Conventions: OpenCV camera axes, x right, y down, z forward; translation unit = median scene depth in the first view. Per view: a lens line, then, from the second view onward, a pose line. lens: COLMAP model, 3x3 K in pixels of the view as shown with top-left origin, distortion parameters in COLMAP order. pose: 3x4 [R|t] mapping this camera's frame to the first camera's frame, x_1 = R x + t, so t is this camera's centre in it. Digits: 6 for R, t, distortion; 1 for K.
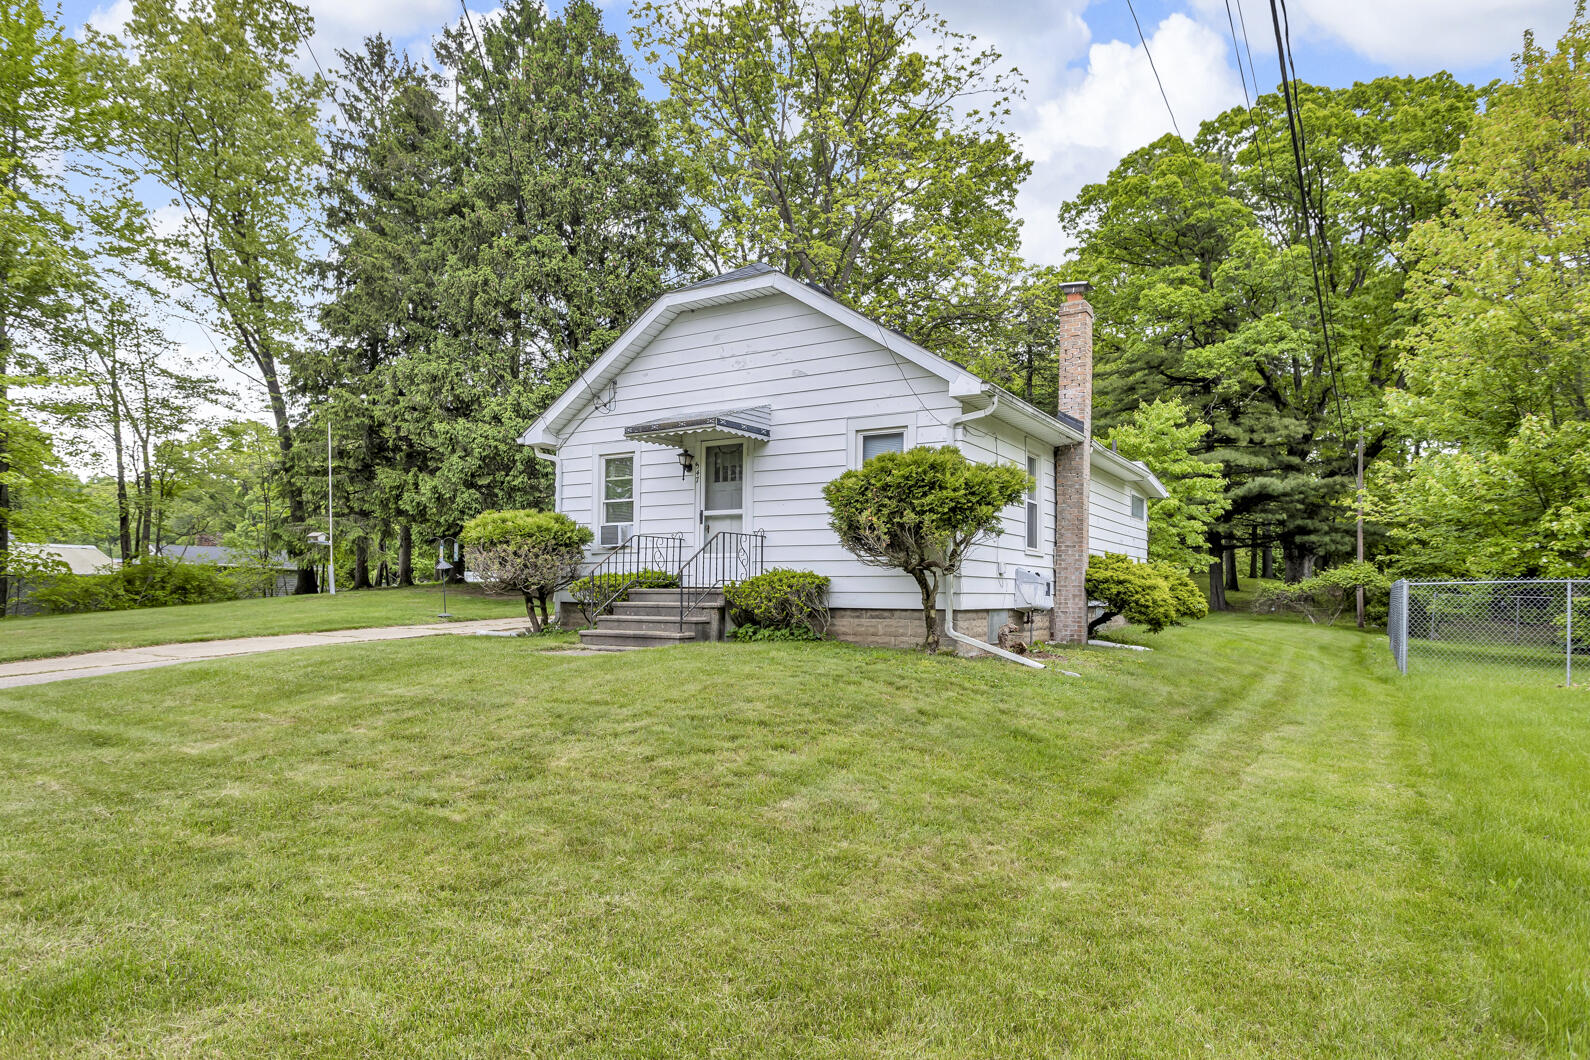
lens RADIAL K [[931.5, 0, 828.4], [0, 931.5, 533.4], [0, 0, 1]] dist [0.001002, 0.000675]
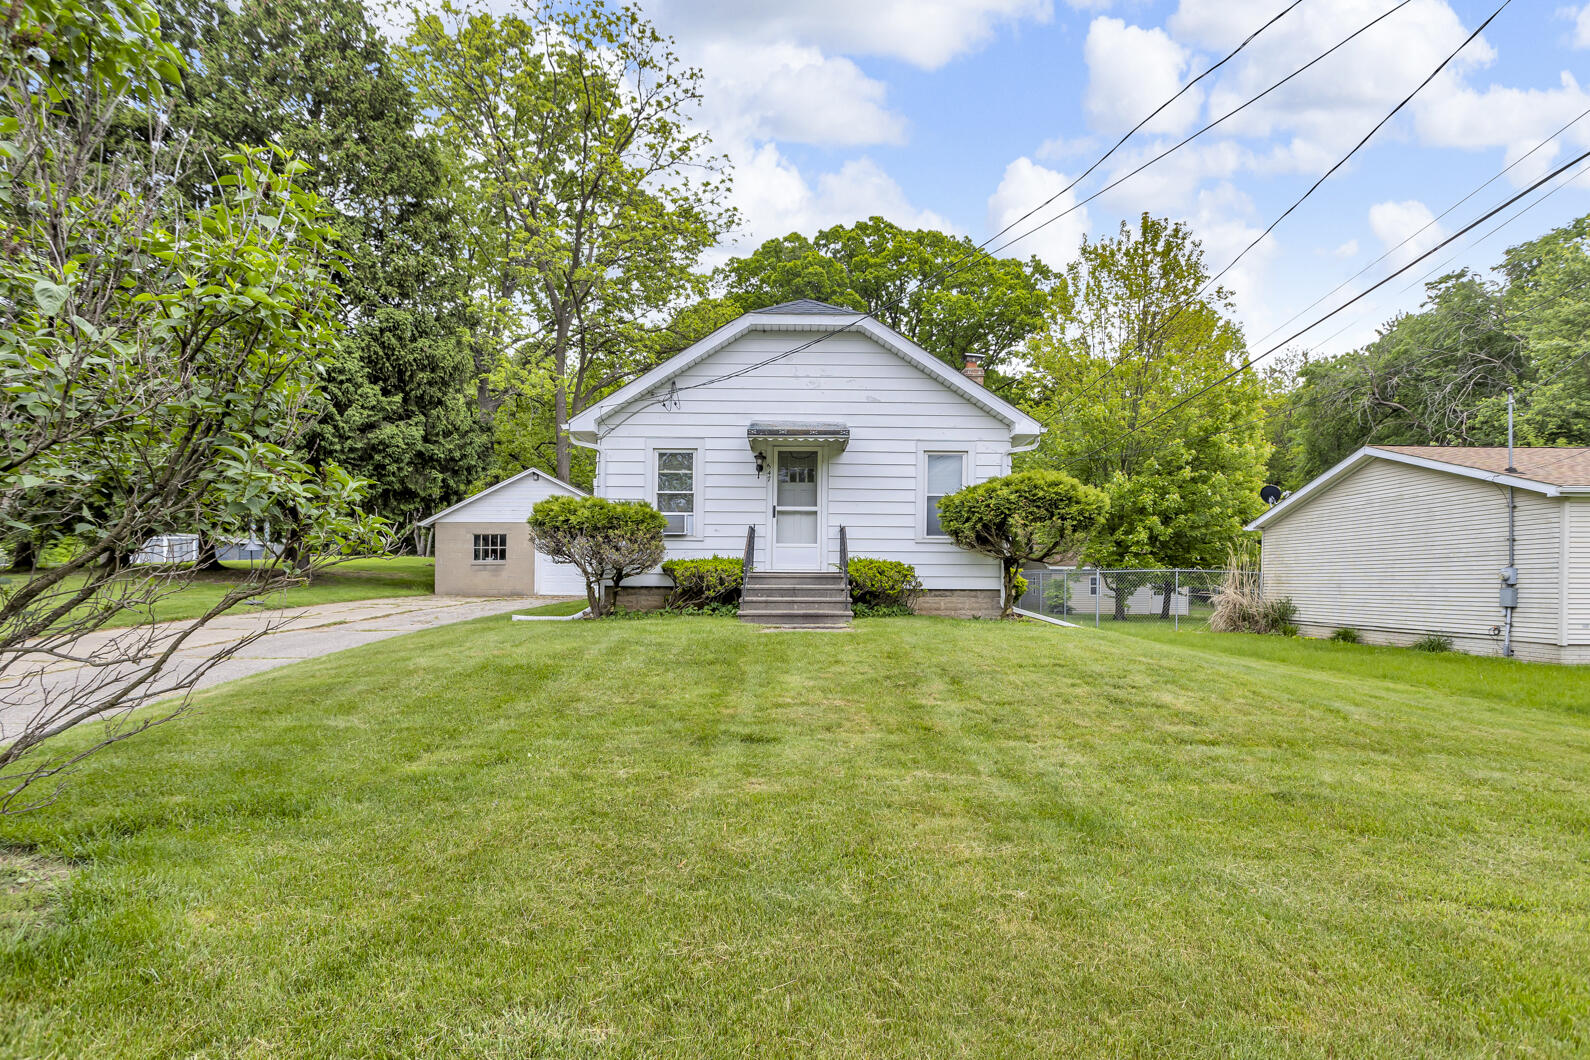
lens RADIAL K [[760.2, 0, 776.6], [0, 760.2, 546.0], [0, 0, 1]] dist [0.000448, 0.000617]
pose [[0.859081, 0.020151, 0.511442, -0.620650], [-0.033867, 0.999273, 0.017516, 0.008544], [-0.510717, -0.032368, 0.859139, 0.184325]]
